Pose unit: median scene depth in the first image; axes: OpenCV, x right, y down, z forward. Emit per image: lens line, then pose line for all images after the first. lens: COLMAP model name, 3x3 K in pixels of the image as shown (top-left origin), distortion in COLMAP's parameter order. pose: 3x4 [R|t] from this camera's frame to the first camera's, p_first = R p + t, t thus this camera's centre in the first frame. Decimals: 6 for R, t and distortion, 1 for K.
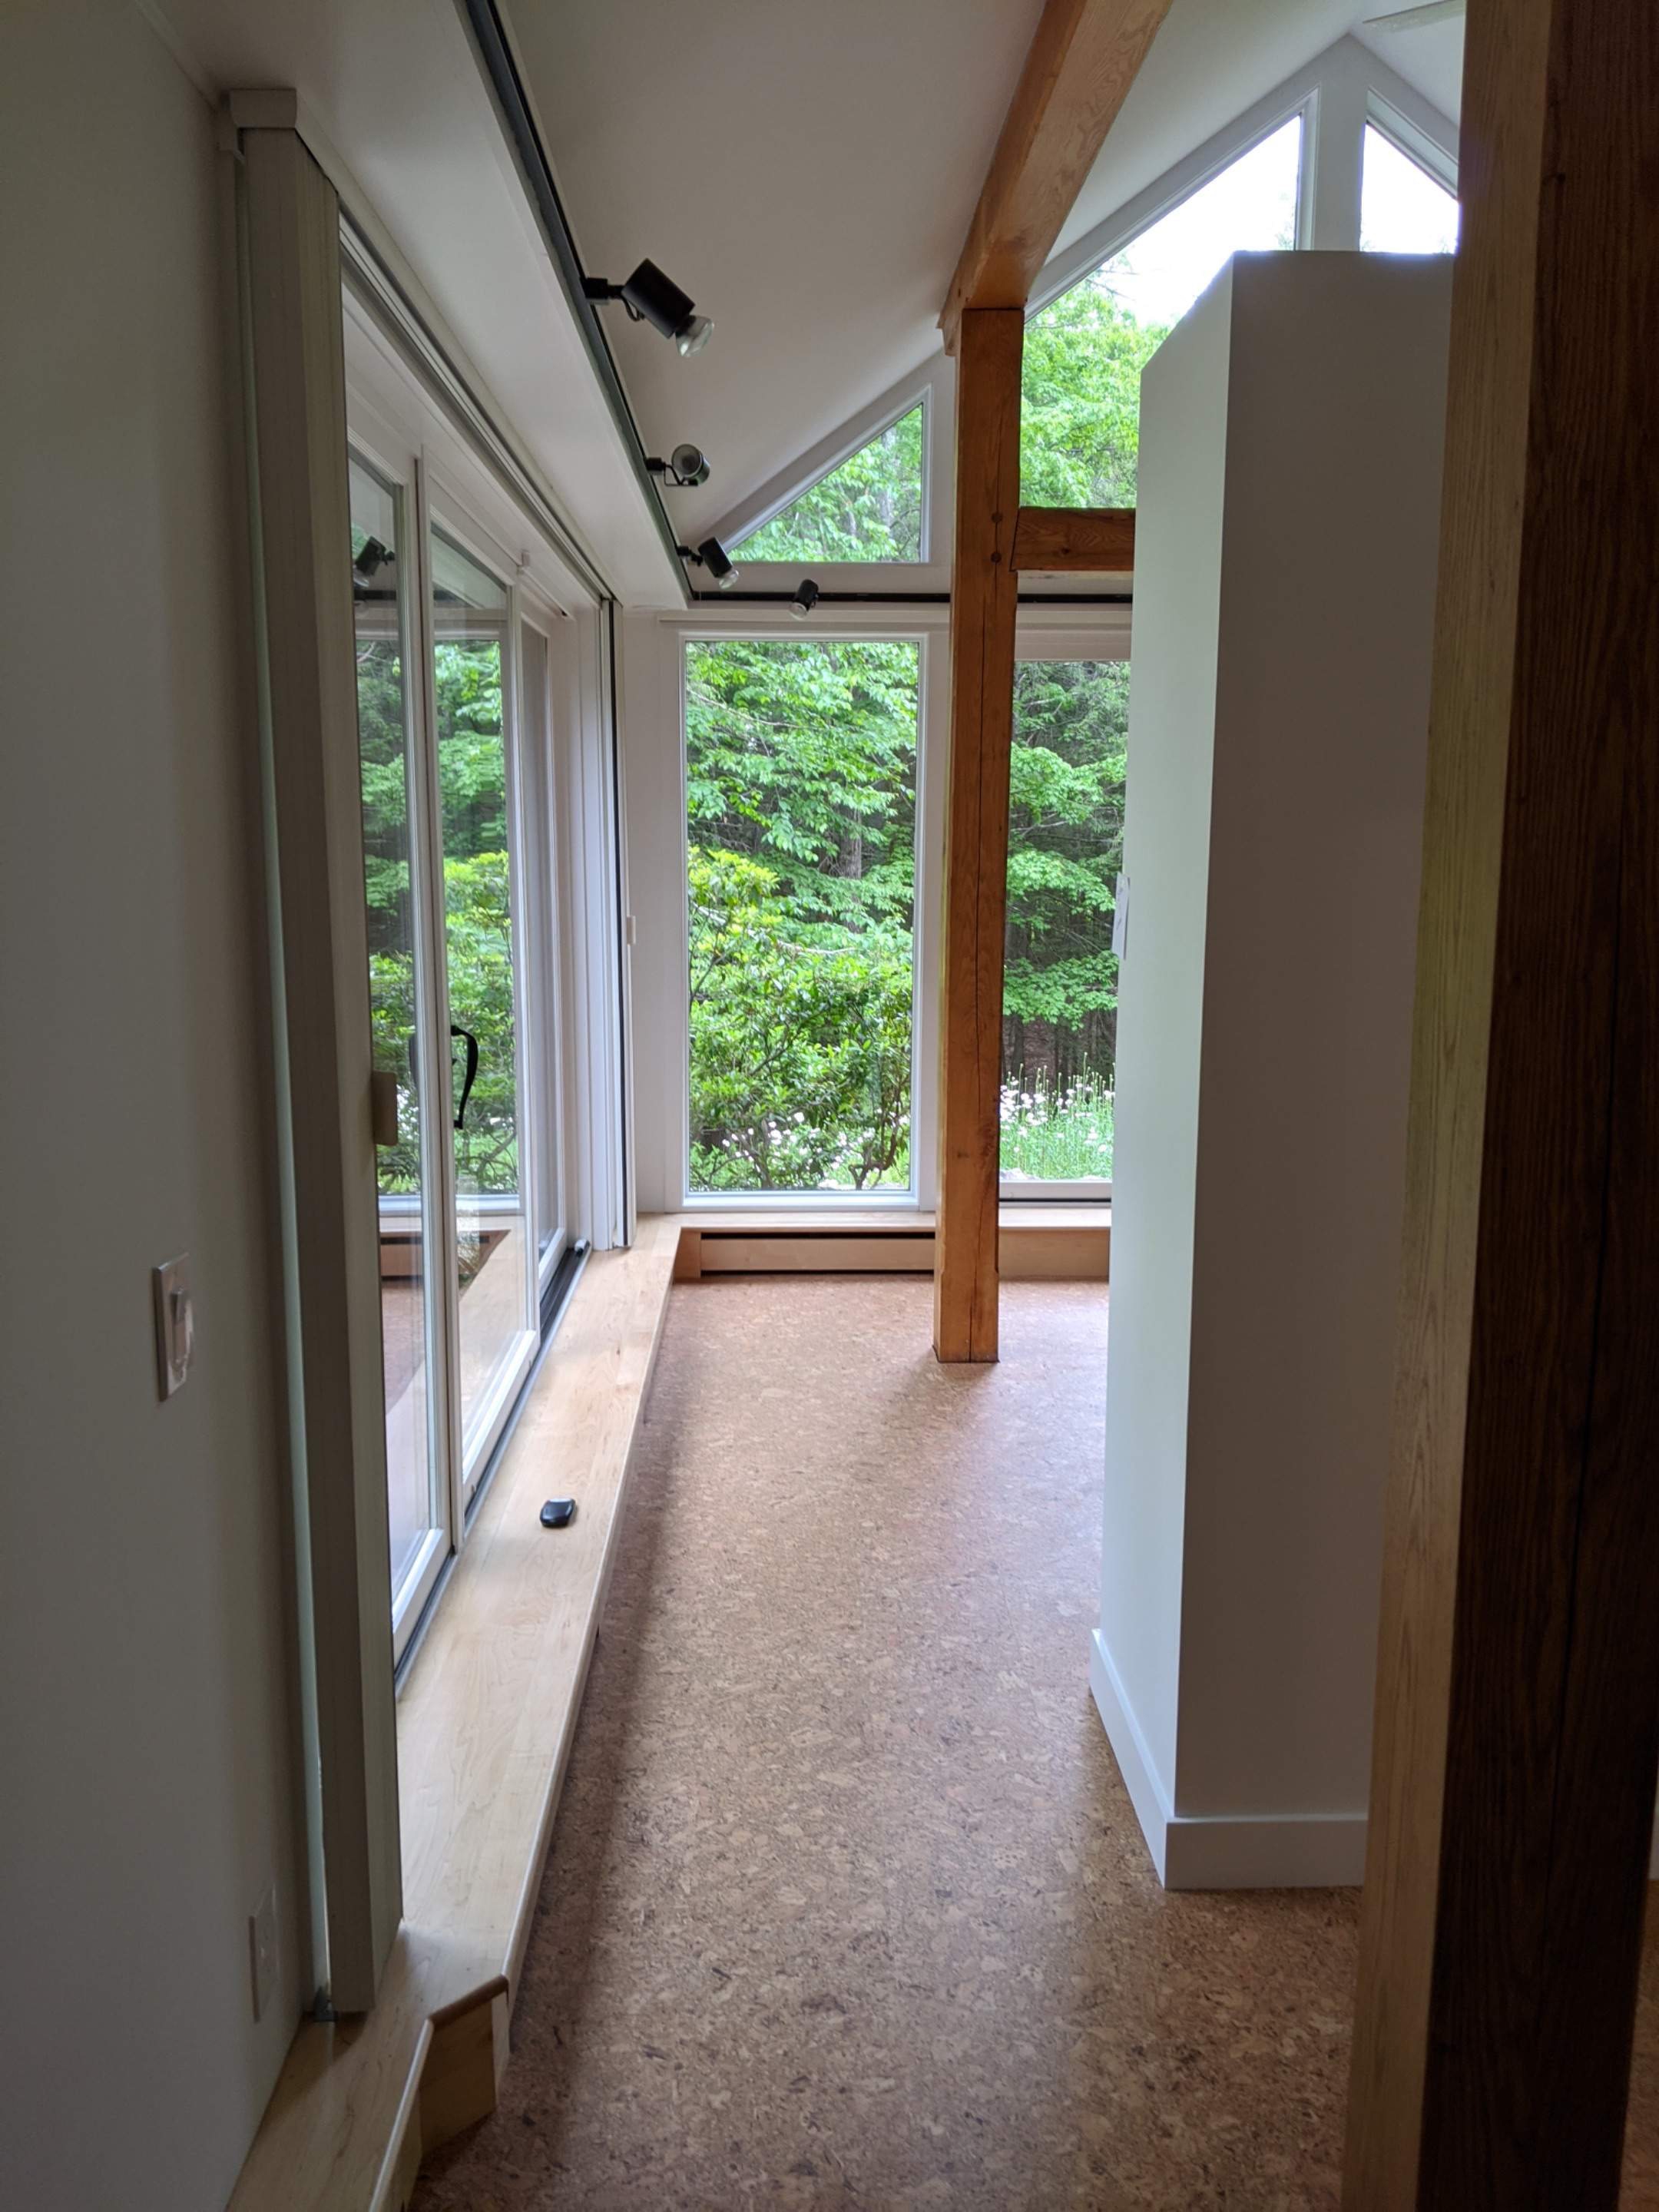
lens RADIAL K [[1763.9, 0, 829.5], [0, 1763.9, 1106.0], [0, 0, 1]] dist [0.078524, -0.155697]
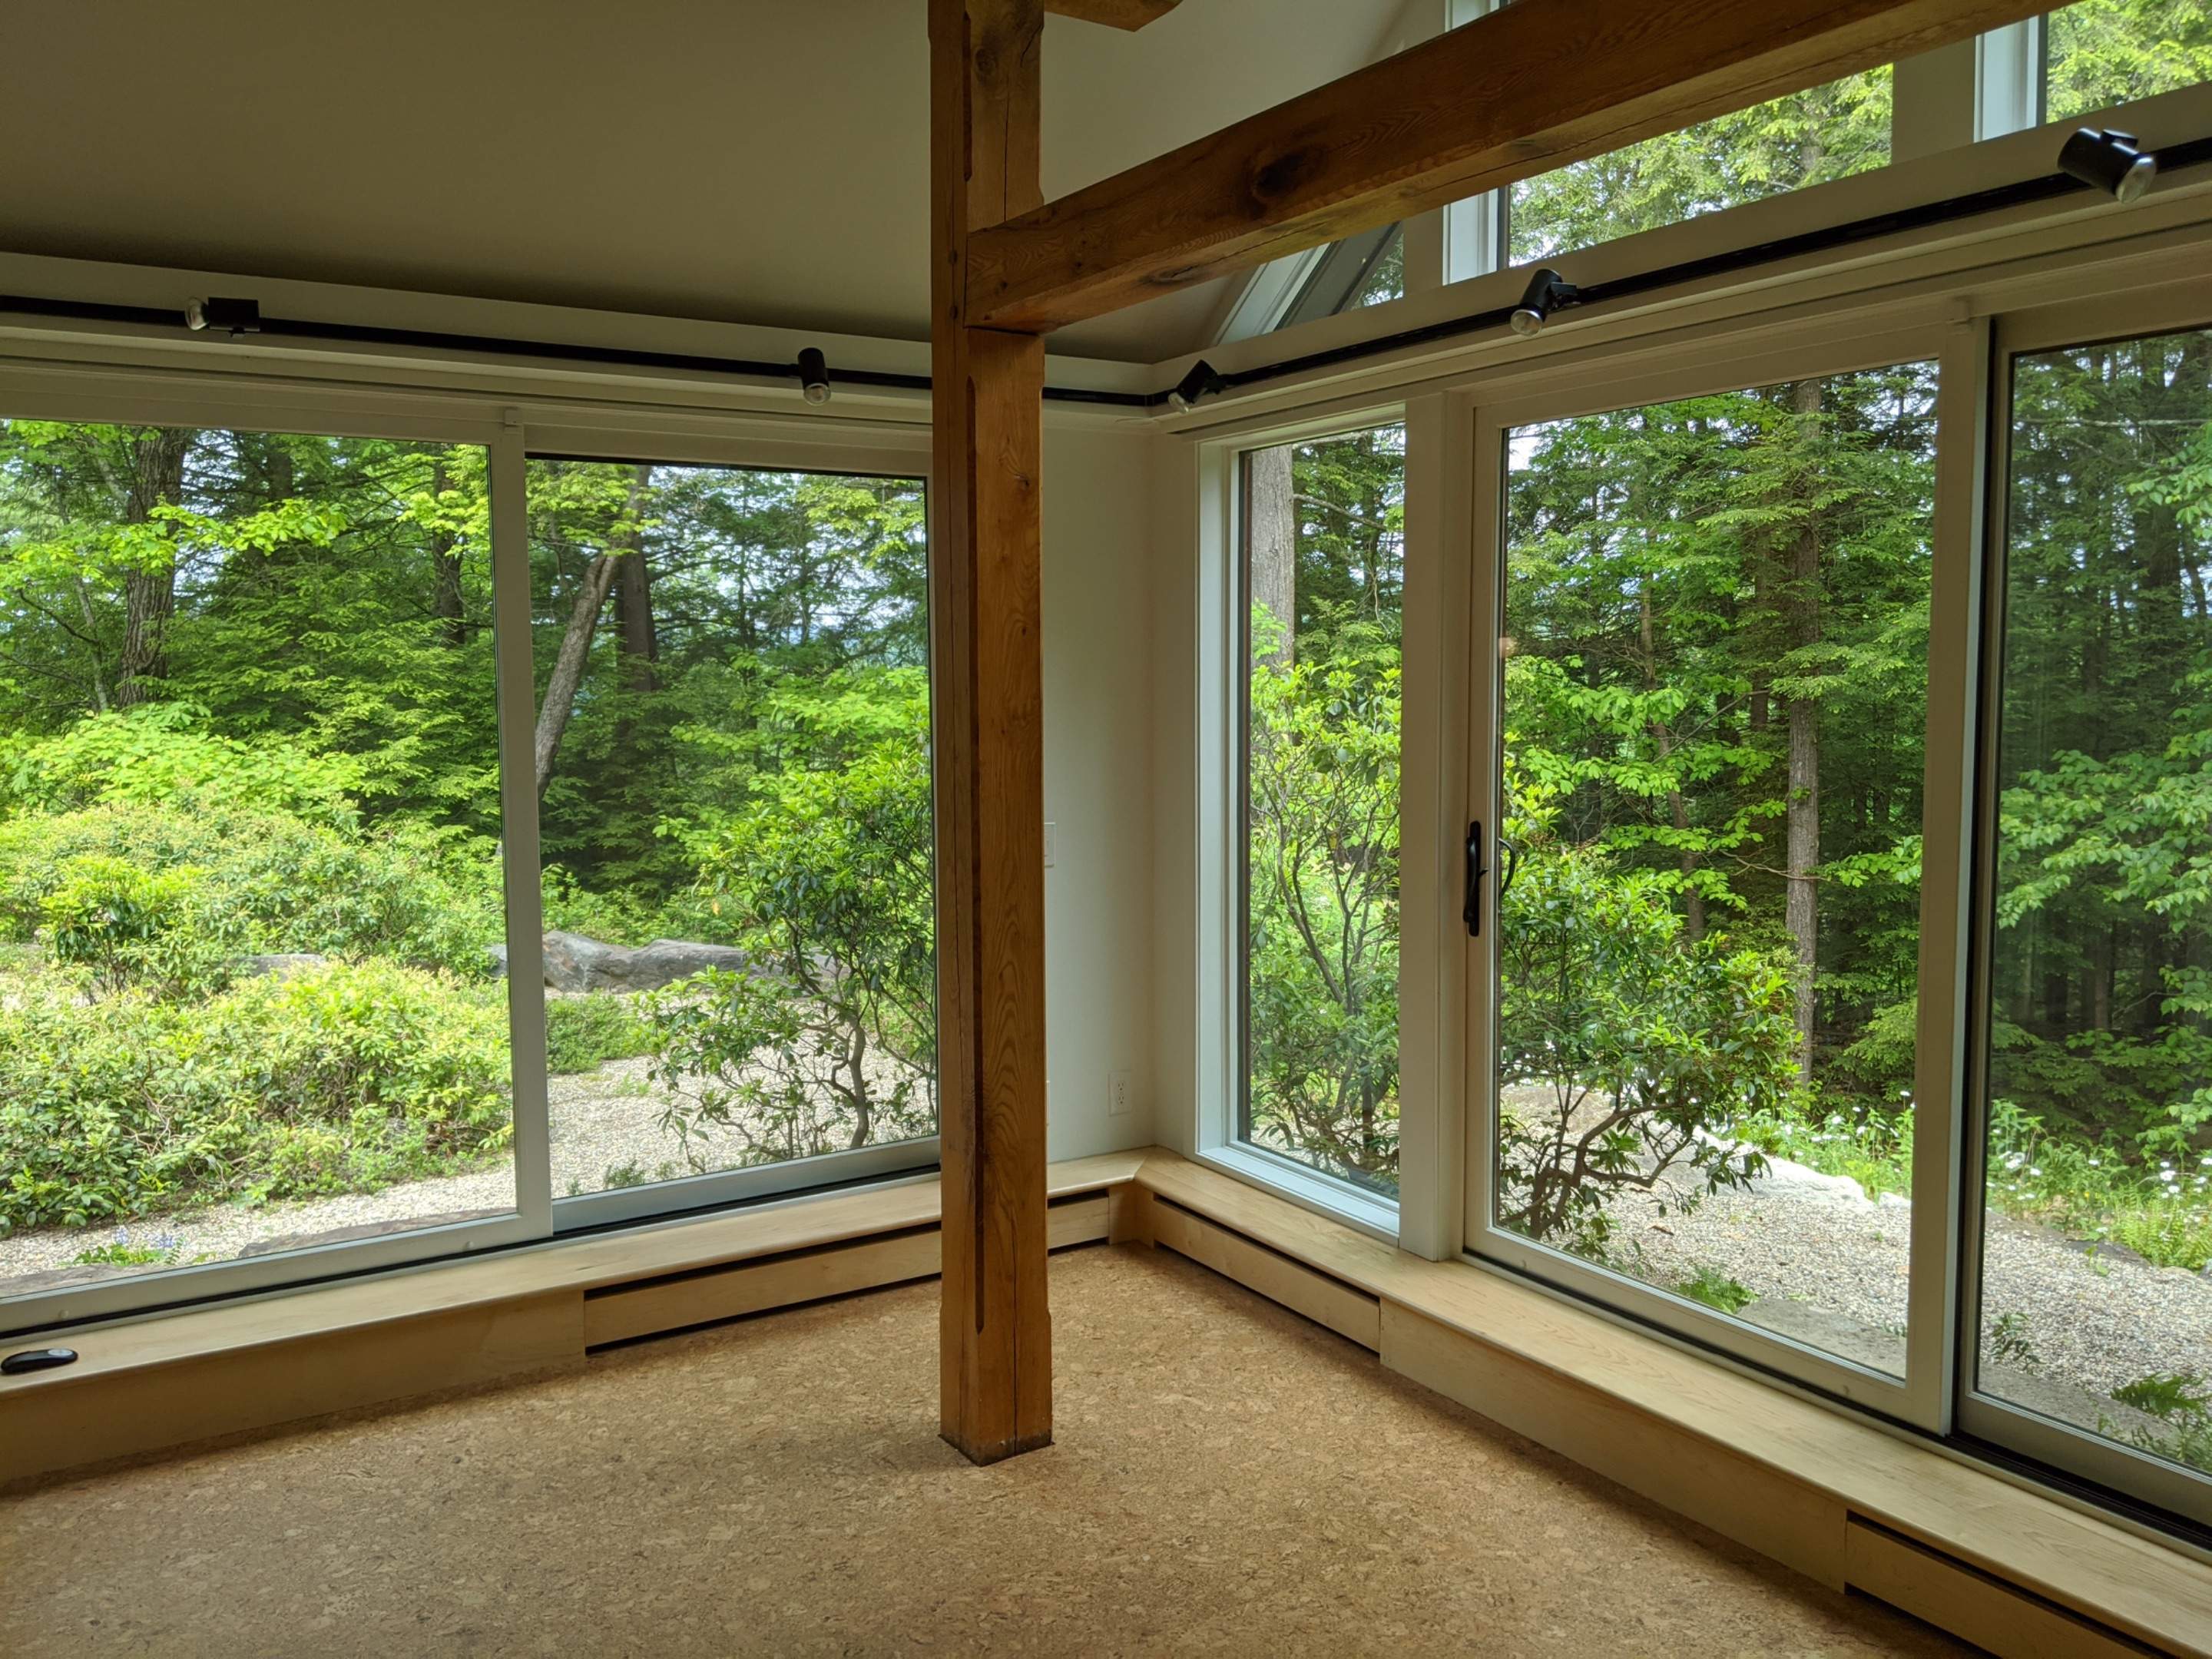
lens RADIAL K [[1763.9, 0, 1106.0], [0, 1763.9, 829.5], [0, 0, 1]] dist [0.078524, -0.155697]
pose [[0.498241, 0.063778, -0.864690, 0.721472], [-0.128660, 0.991688, -0.000990, -0.102784], [0.857439, 0.111744, 0.502305, 0.720423]]
